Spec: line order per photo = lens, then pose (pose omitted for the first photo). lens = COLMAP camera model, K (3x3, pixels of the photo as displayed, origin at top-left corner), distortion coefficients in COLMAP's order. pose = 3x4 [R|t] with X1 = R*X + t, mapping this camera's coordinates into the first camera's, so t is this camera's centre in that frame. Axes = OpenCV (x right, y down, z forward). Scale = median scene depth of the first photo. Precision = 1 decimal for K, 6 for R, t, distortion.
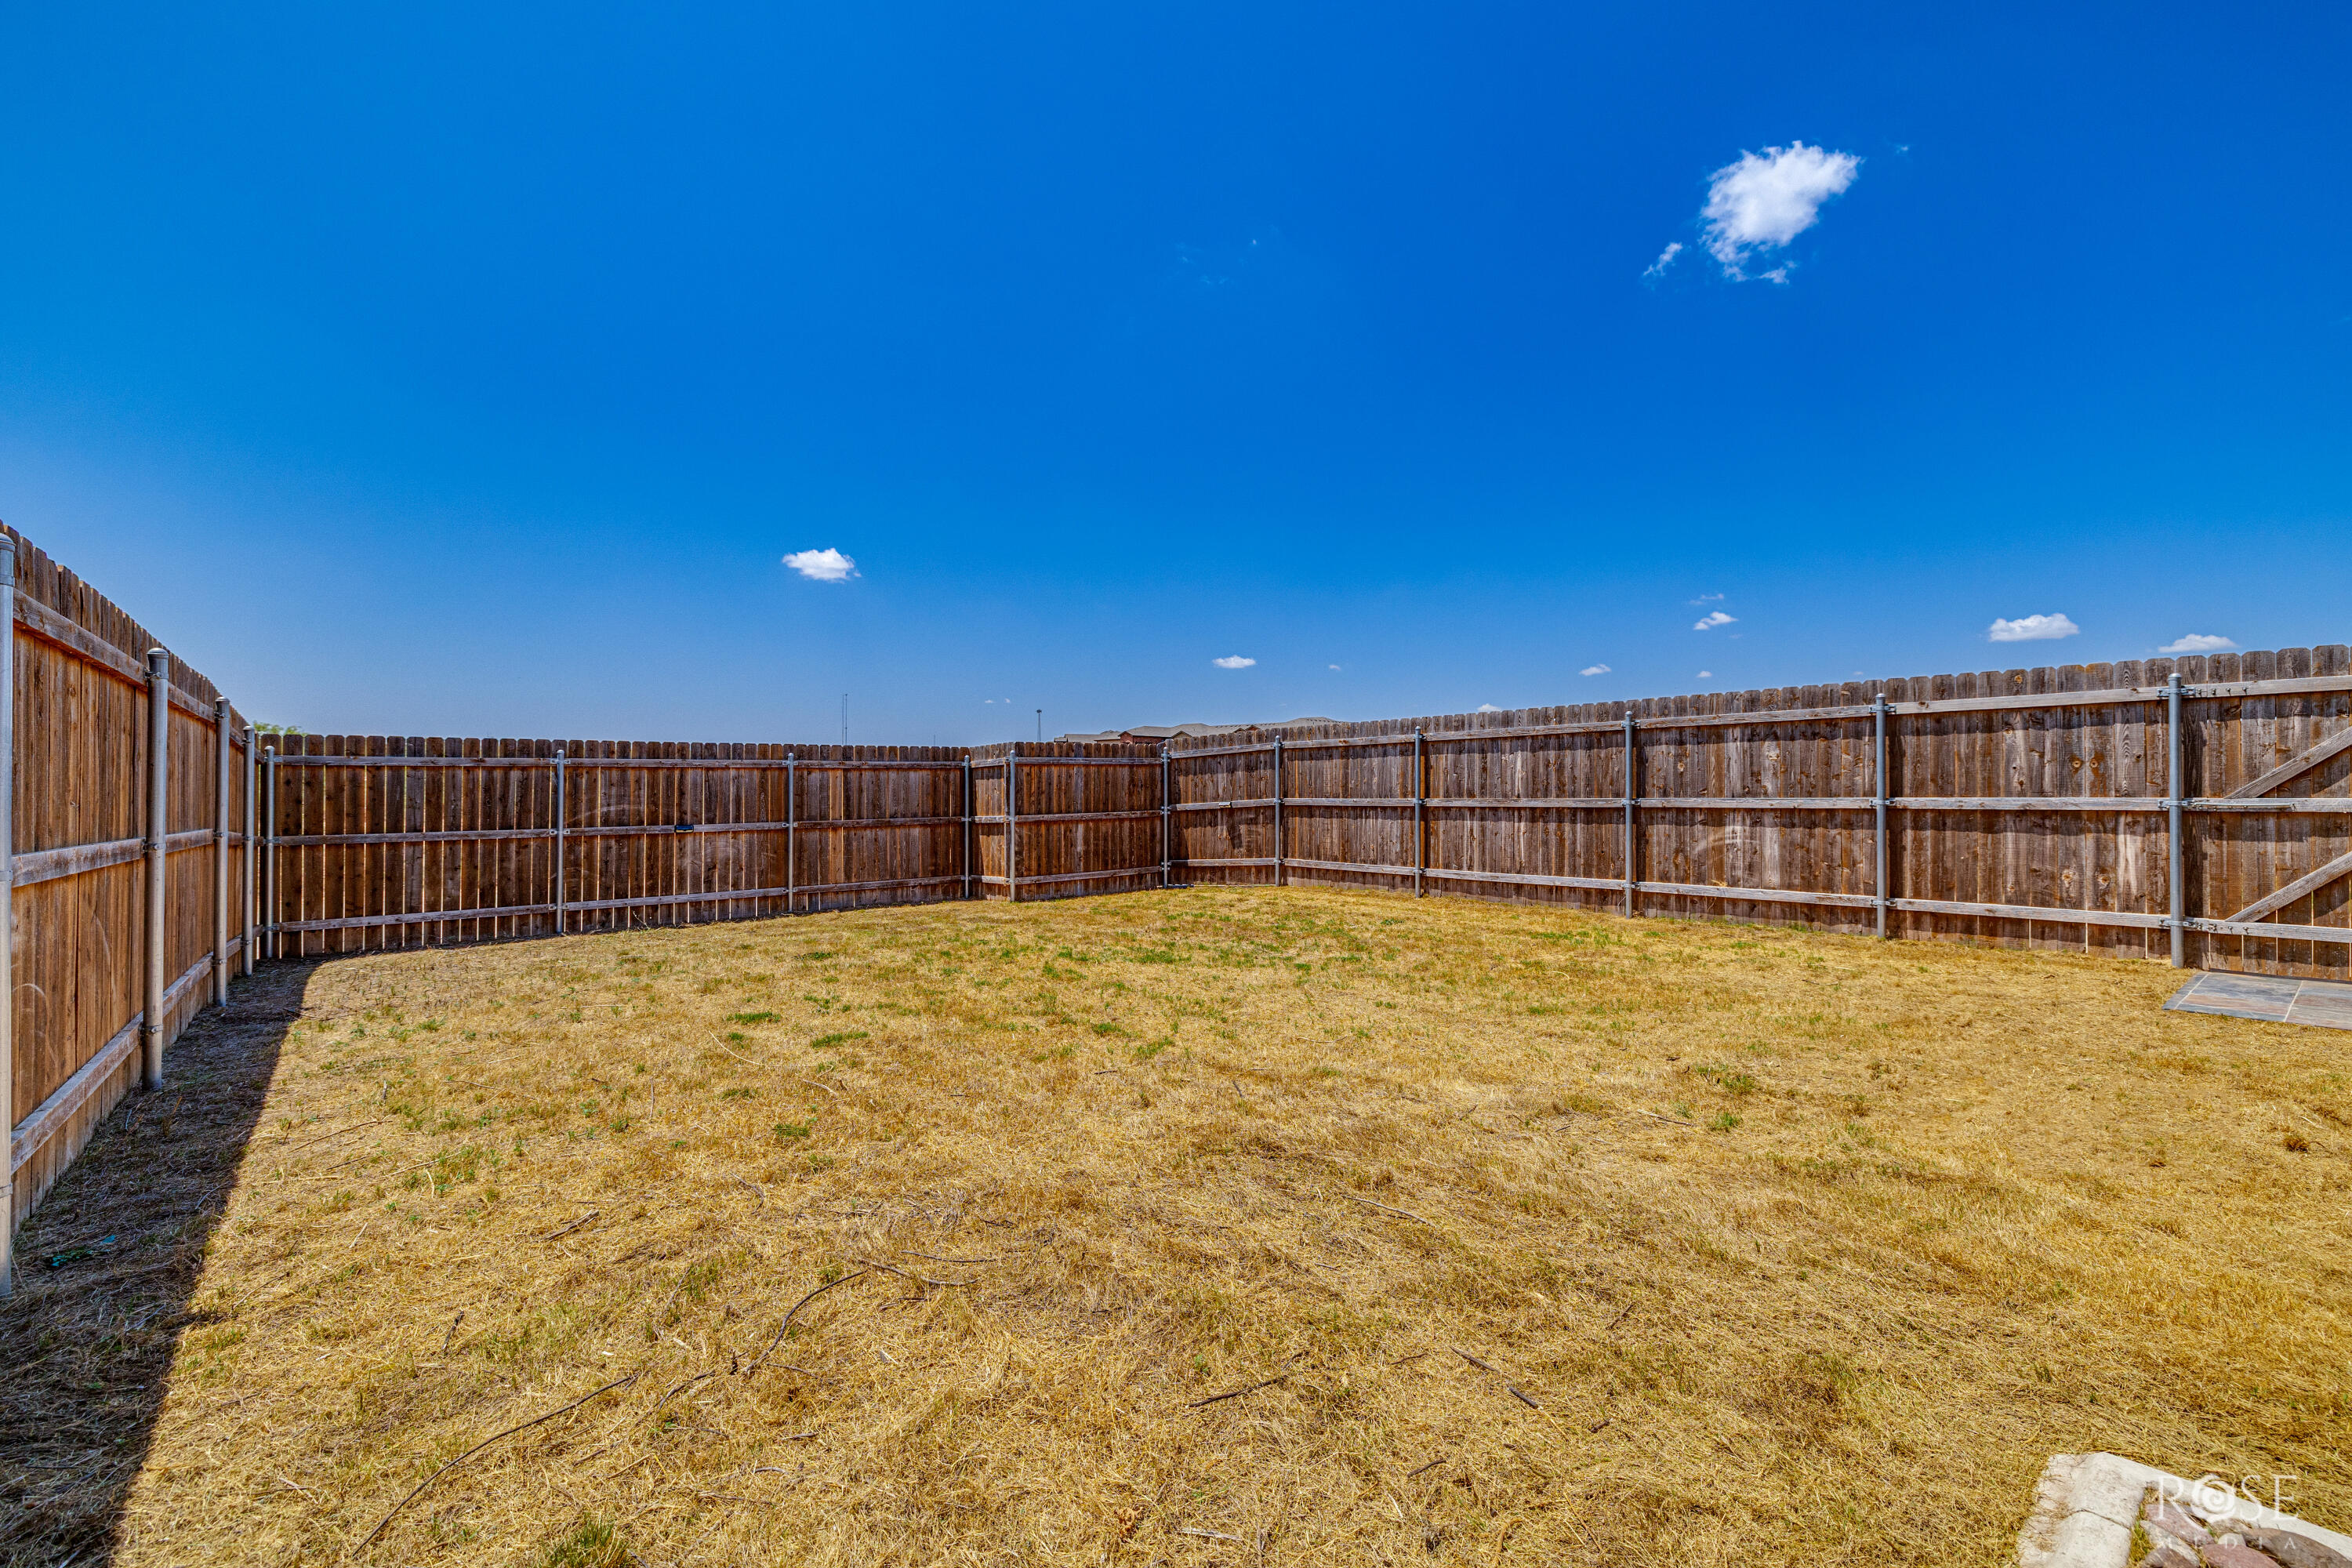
lens RADIAL K [[983.2, 0, 1190.0], [0, 983.2, 778.6], [0, 0, 1]] dist [0.003121, 0.000142]
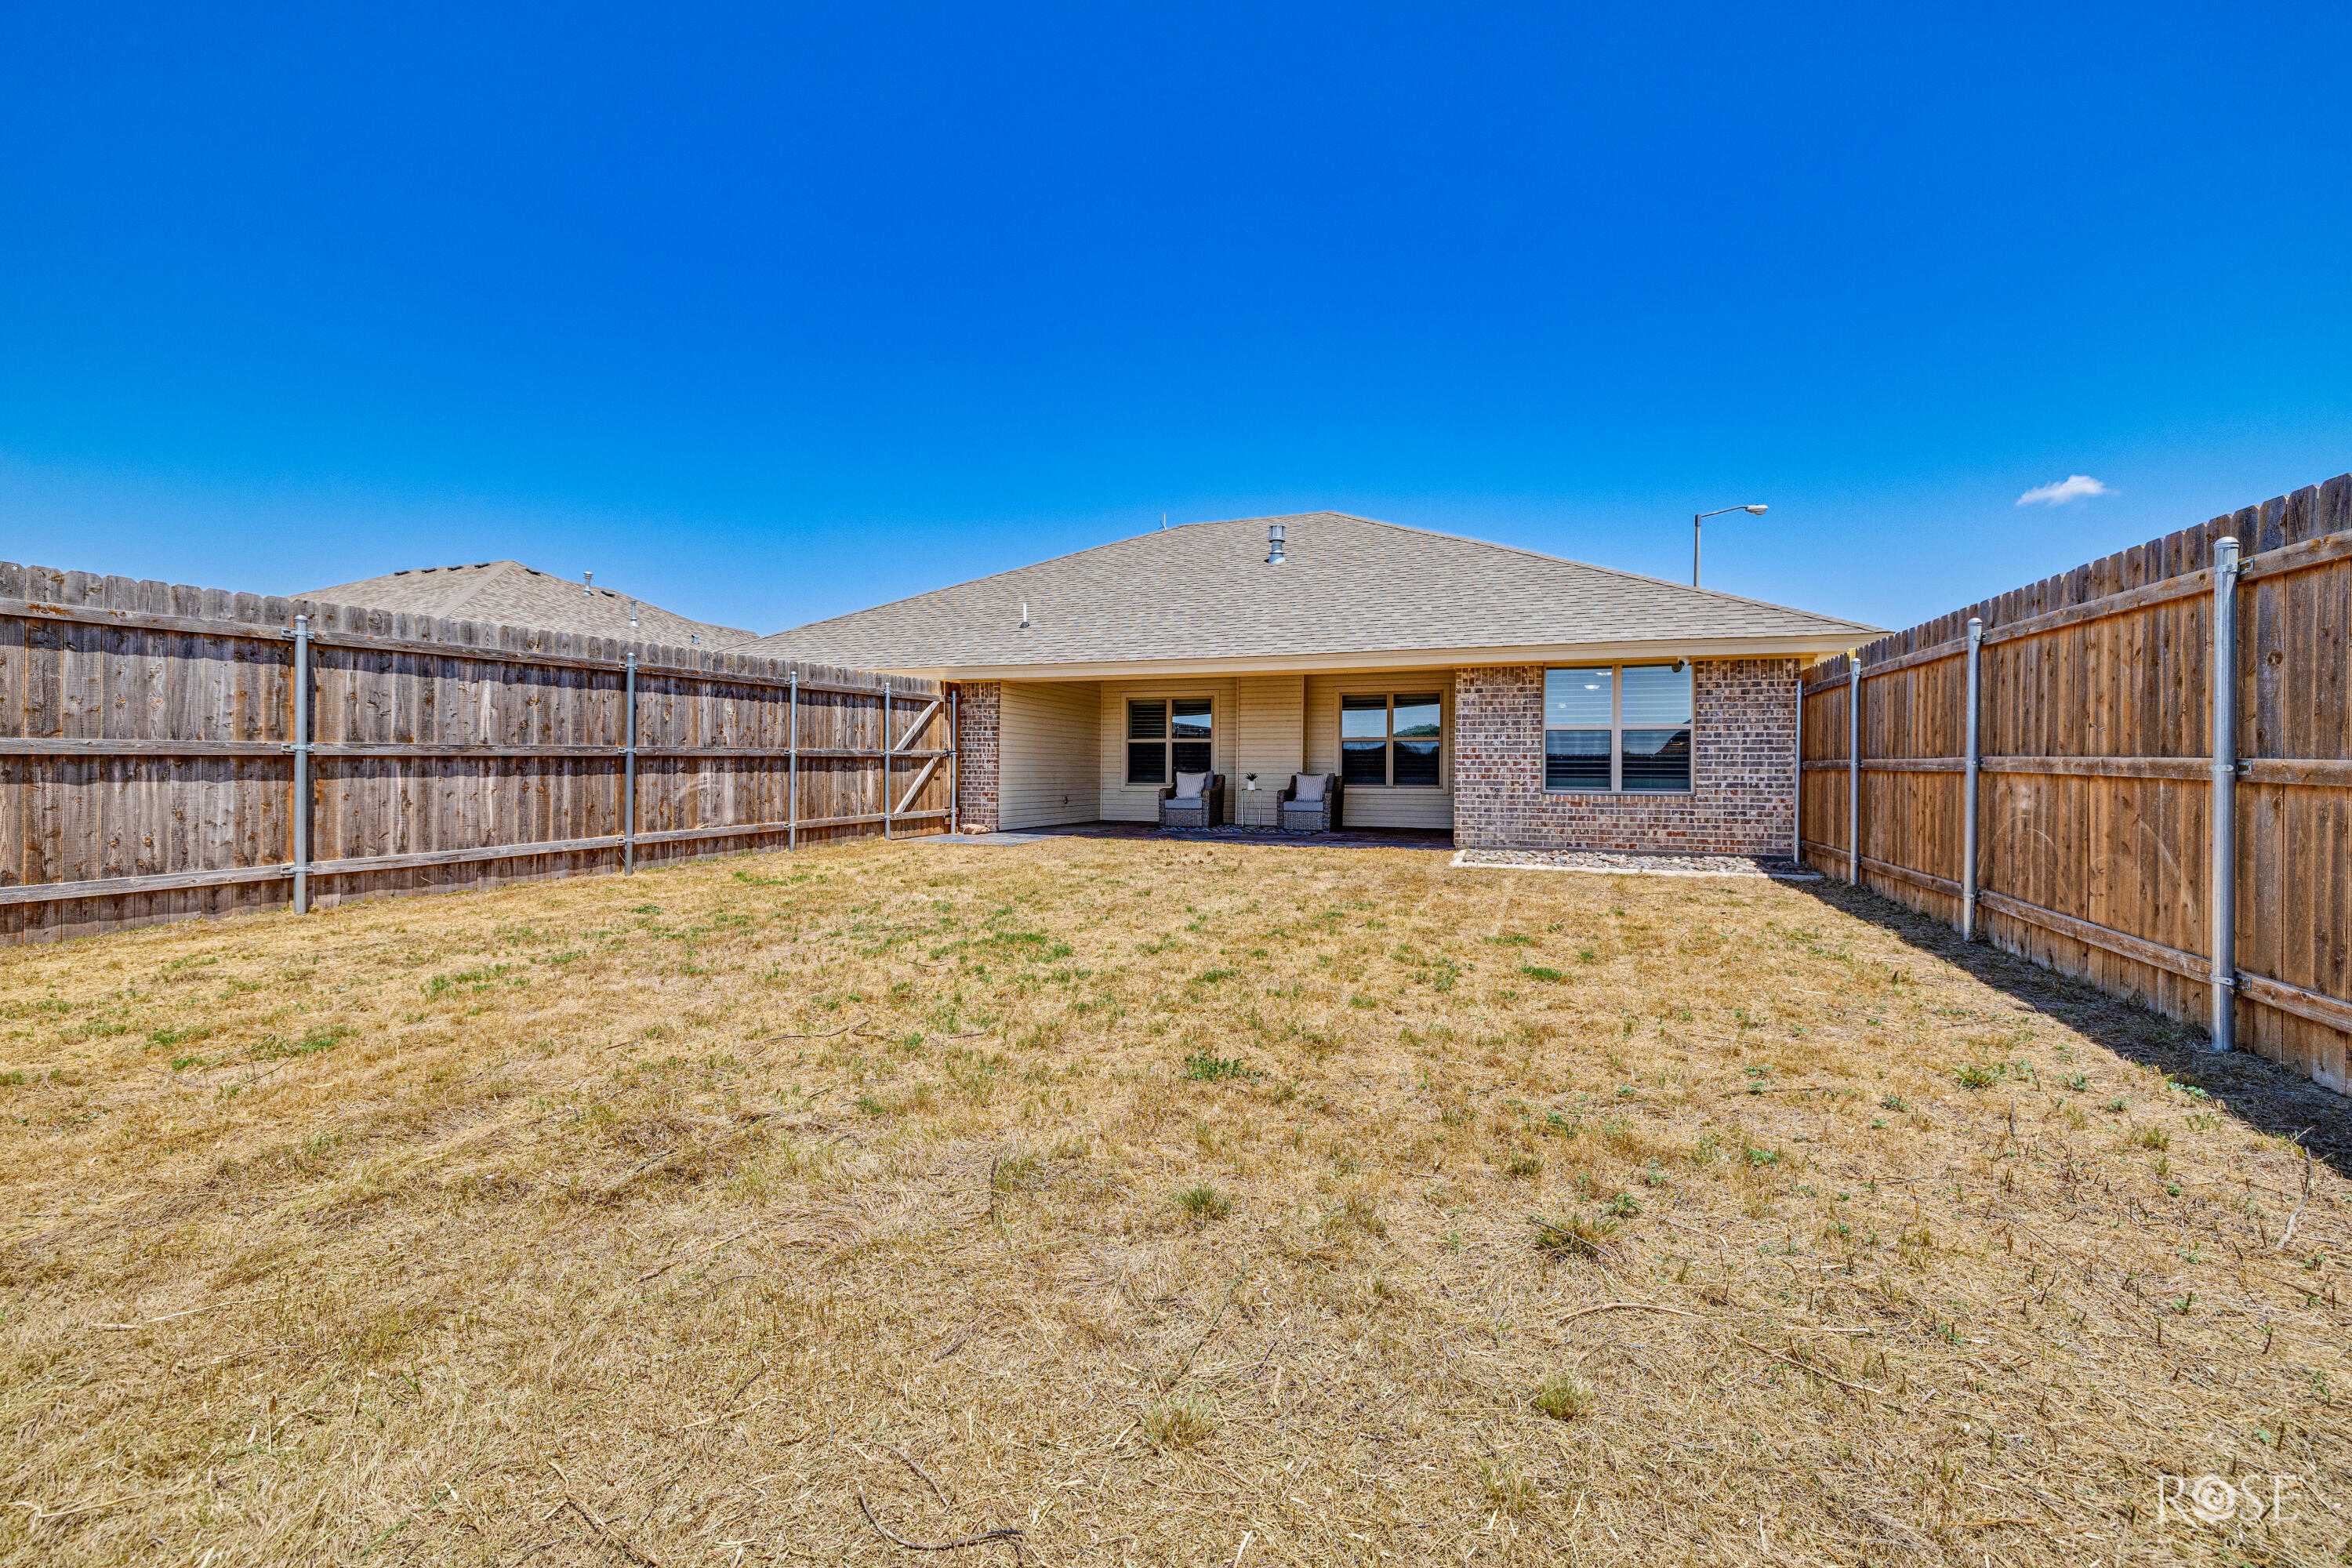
lens RADIAL K [[983.2, 0, 1174.6], [0, 983.2, 773.7], [0, 0, 1]] dist [0.003121, 0.000142]
pose [[-0.493828, -0.009875, 0.869503, -0.532482], [-0.014825, 0.999886, 0.002936, 0.031006], [-0.869433, -0.011440, -0.493918, 0.868872]]
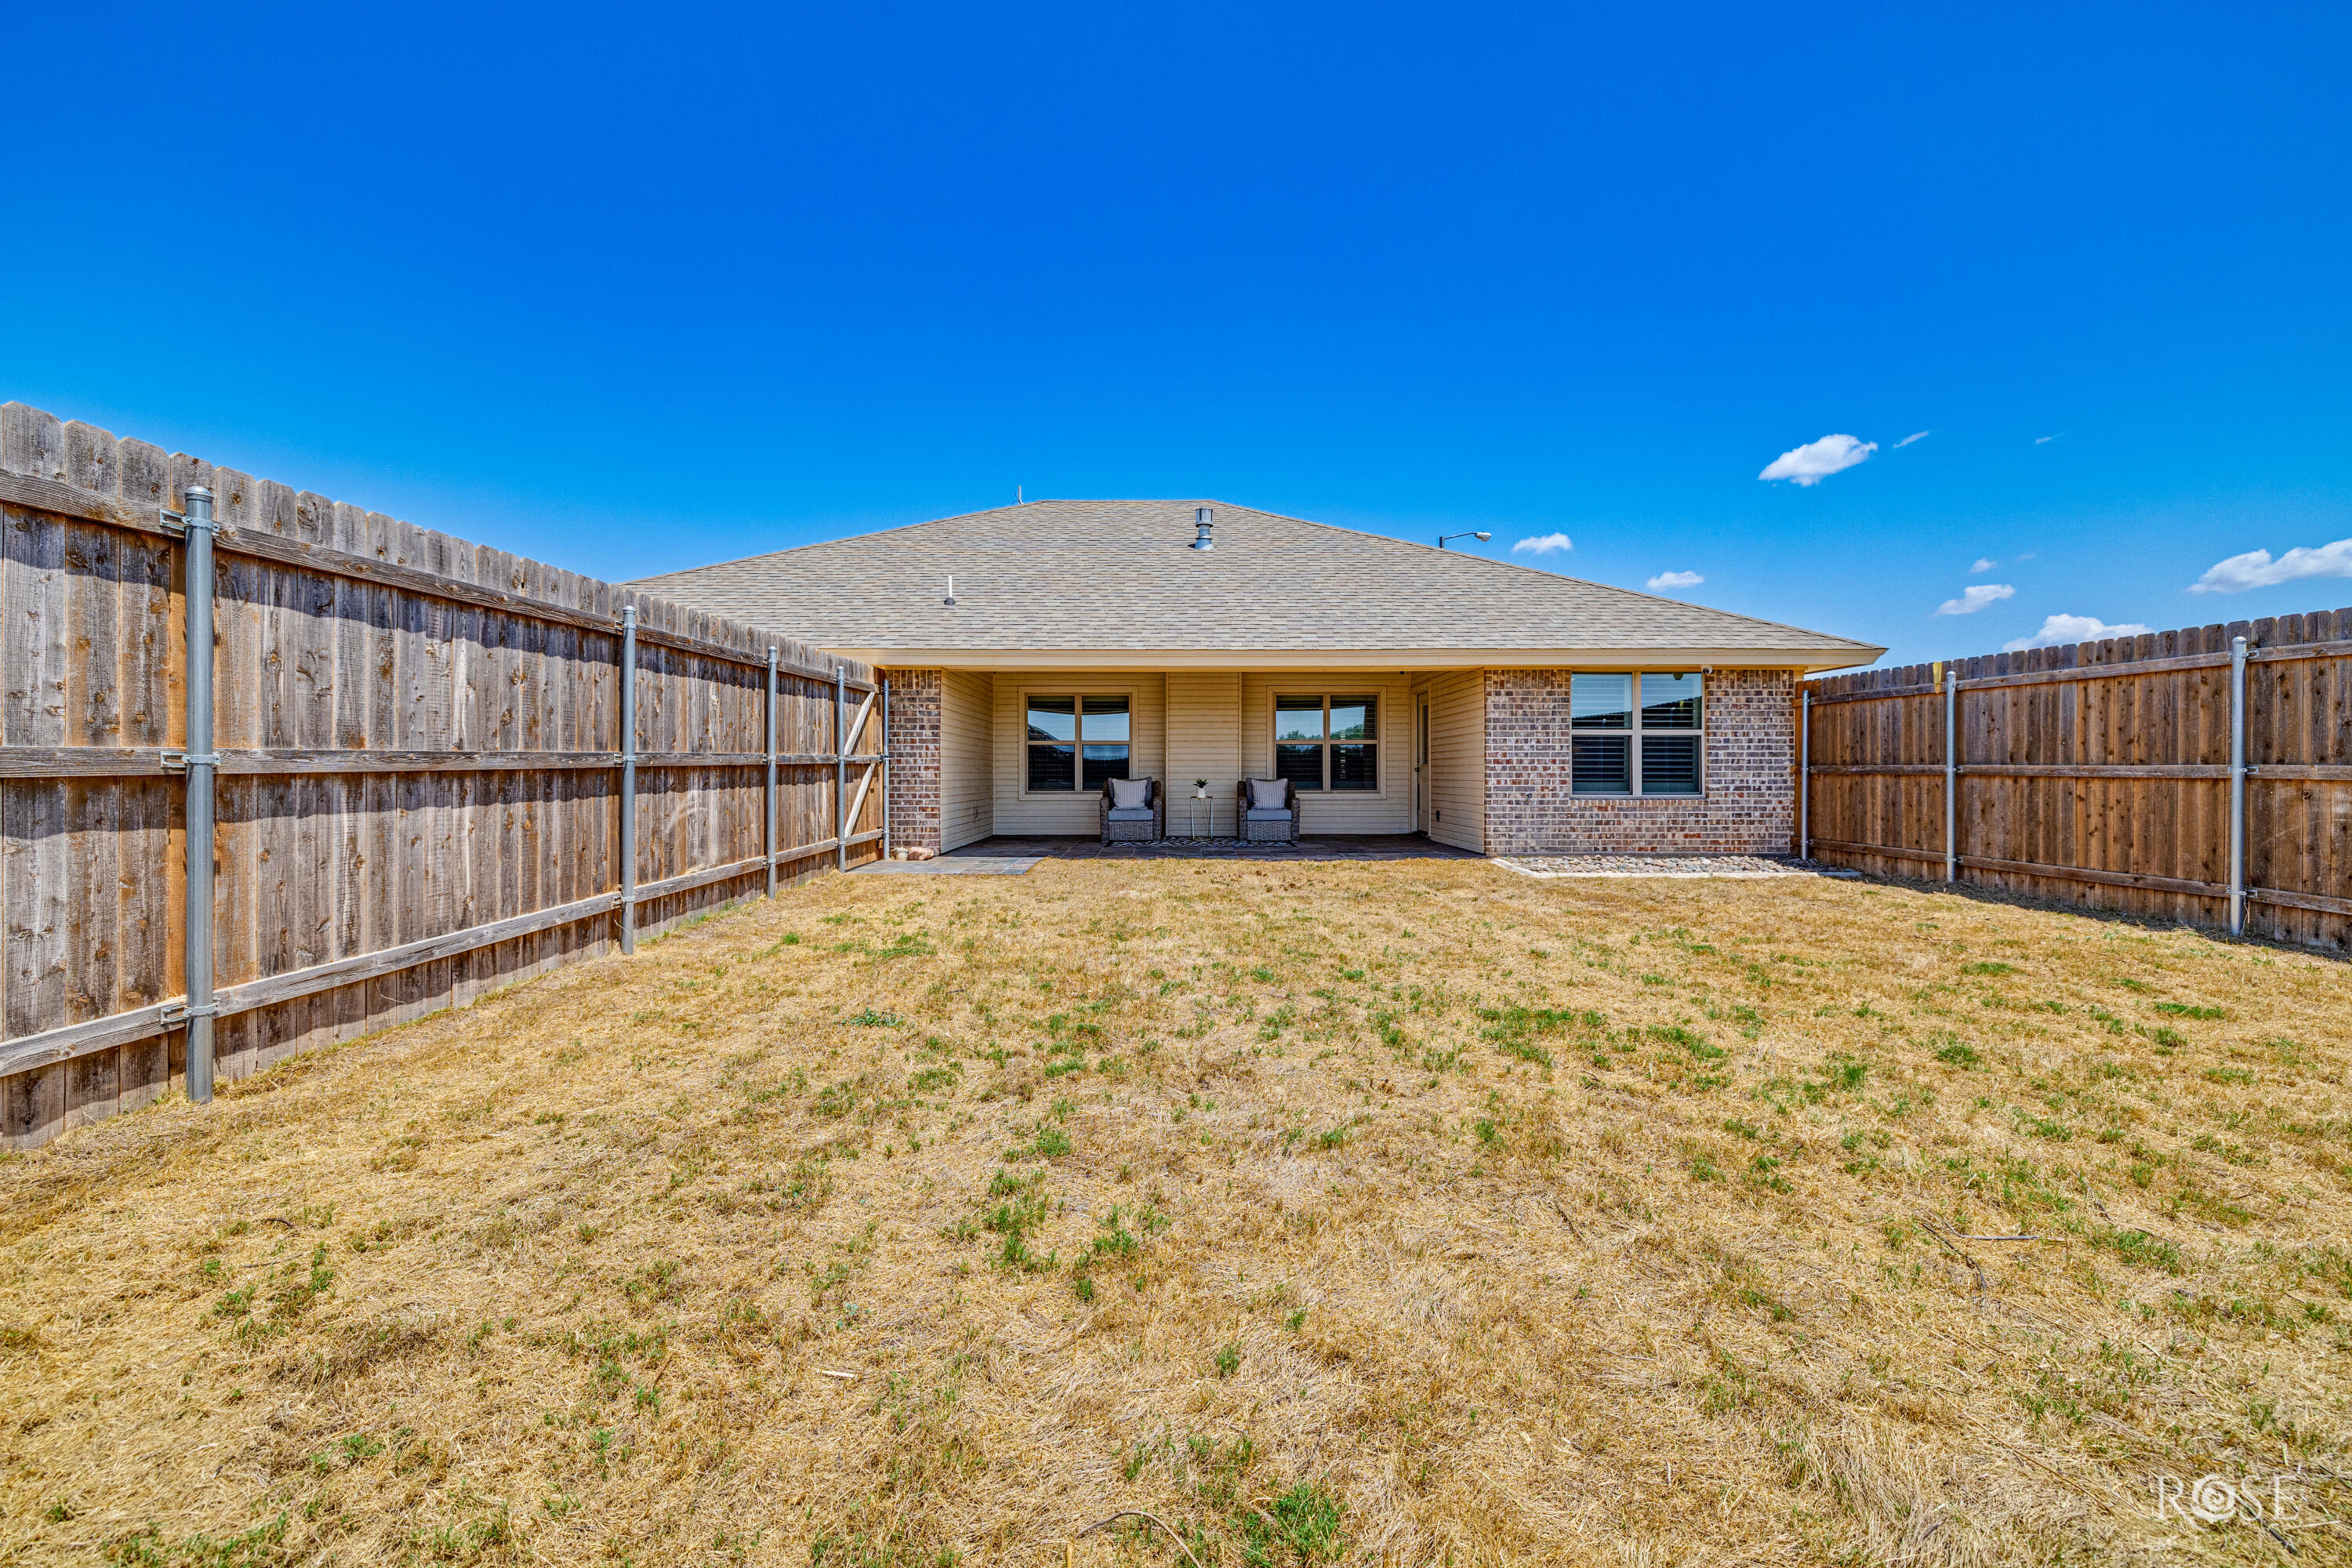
lens RADIAL K [[983.2, 0, 1176.4], [0, 983.2, 774.9], [0, 0, 1]] dist [0.003121, 0.000142]
pose [[-0.773013, -0.005835, 0.634363, -0.161554], [-0.007427, 0.999972, 0.000148, 0.027360], [-0.634347, -0.004597, -0.773035, 1.074090]]
